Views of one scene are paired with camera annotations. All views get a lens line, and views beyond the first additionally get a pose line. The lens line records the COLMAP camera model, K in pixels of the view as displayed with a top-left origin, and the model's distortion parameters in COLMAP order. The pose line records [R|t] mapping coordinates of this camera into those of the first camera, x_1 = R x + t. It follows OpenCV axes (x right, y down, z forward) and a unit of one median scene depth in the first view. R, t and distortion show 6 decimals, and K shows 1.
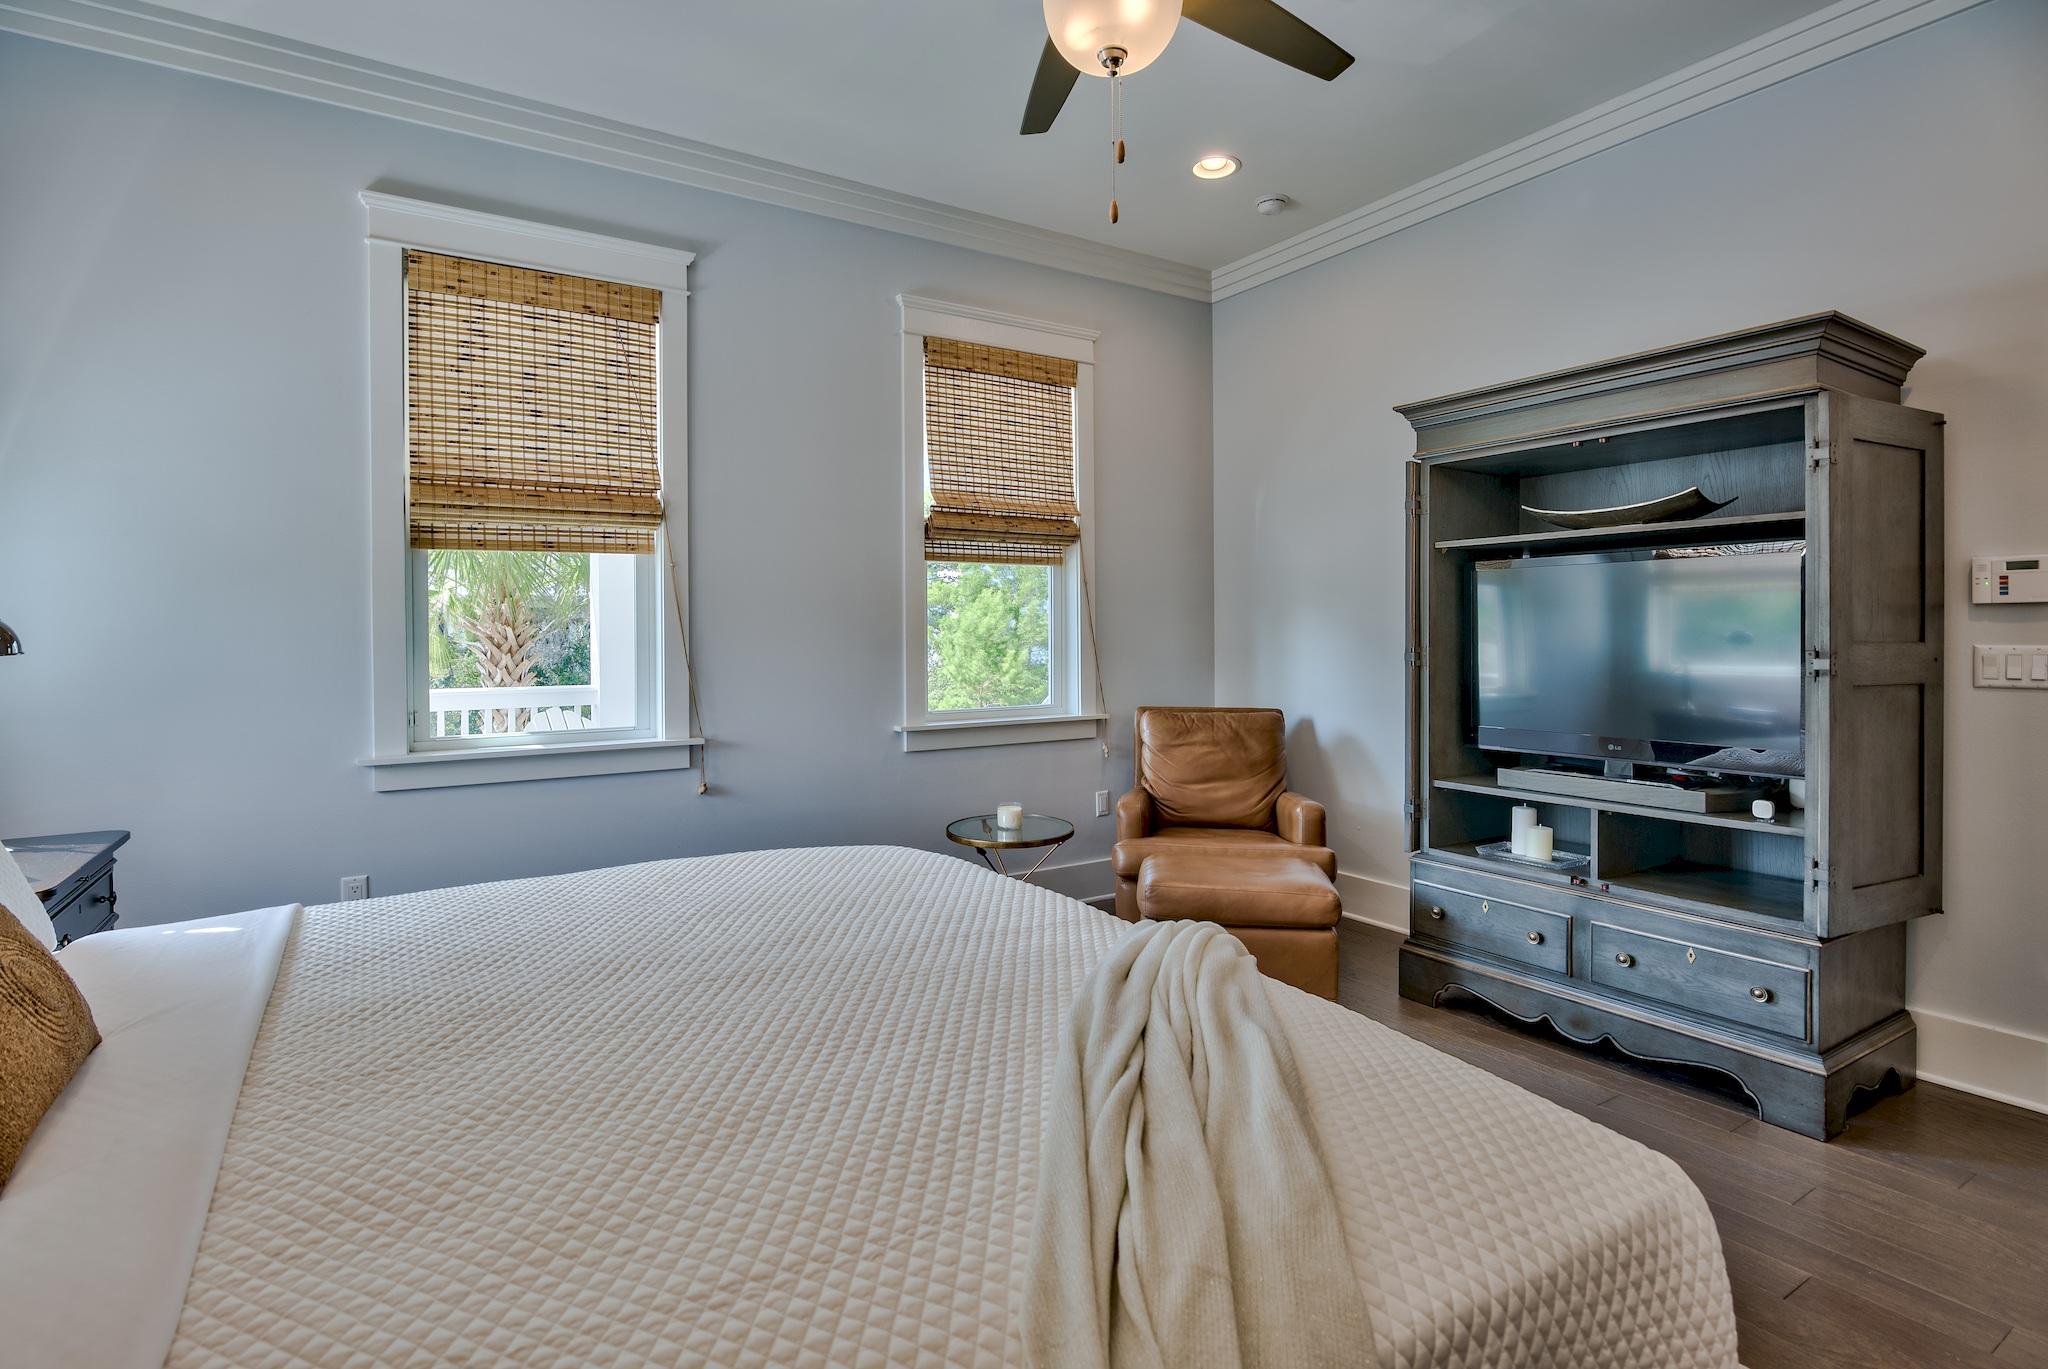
lens RADIAL K [[1019.8, 0, 1023.8], [0, 1019.8, 645.6], [0, 0, 1]] dist [0.002062, -0.000304]
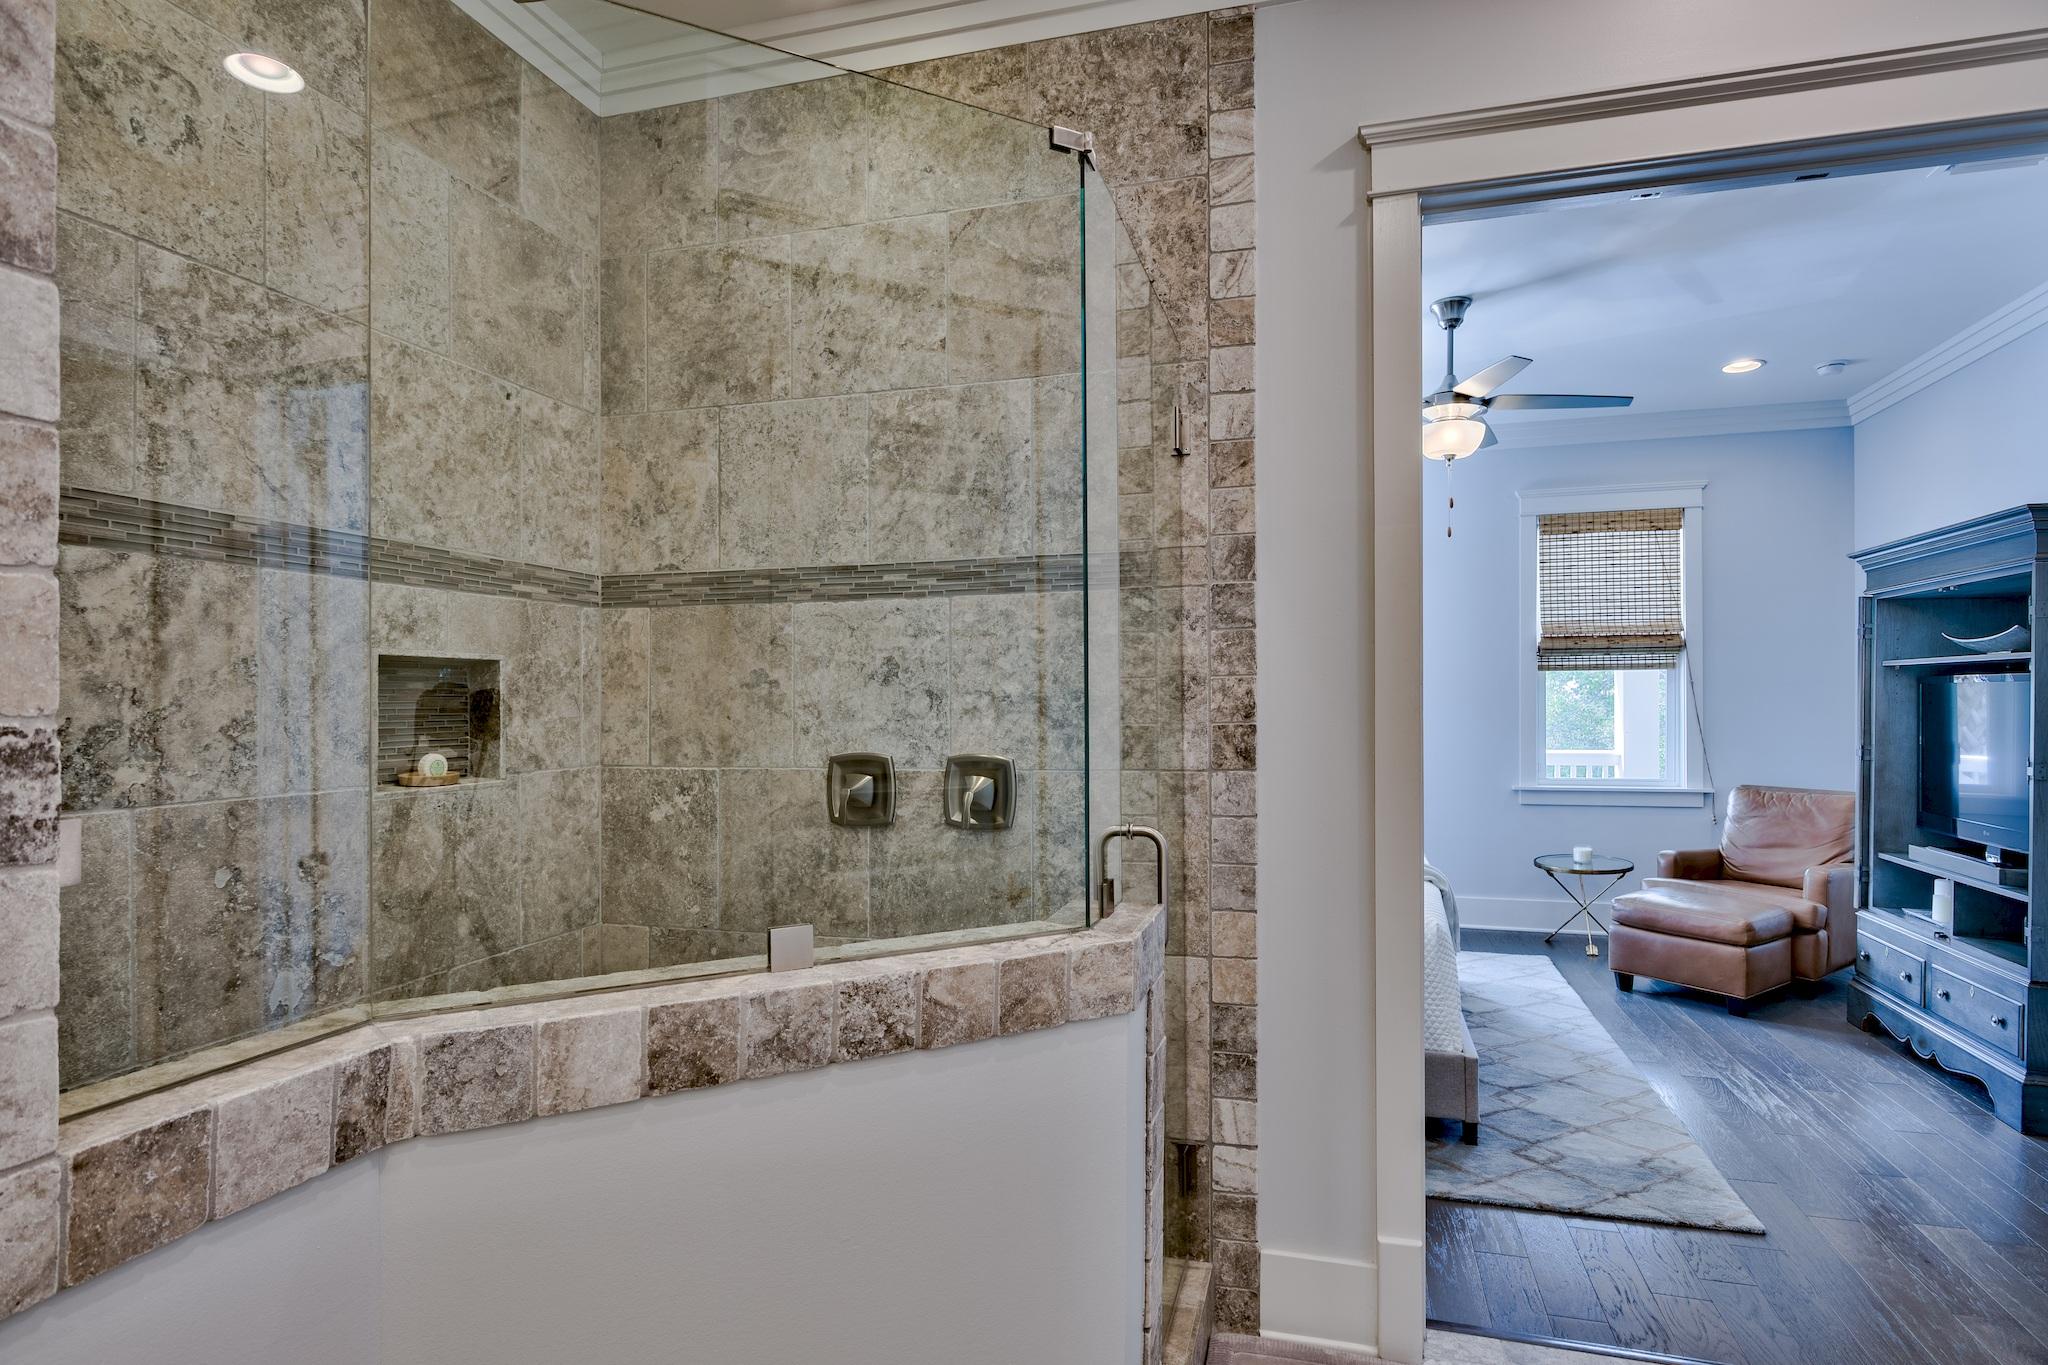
lens RADIAL K [[1054.3, 0, 1071.8], [0, 1054.3, 705.1], [0, 0, 1]] dist [-0.000355, -0.000666]
pose [[0.670673, 0.006352, -0.741726, 0.639618], [-0.005678, 0.999978, 0.003429, -0.043085], [0.741731, 0.001912, 0.670695, -0.544316]]
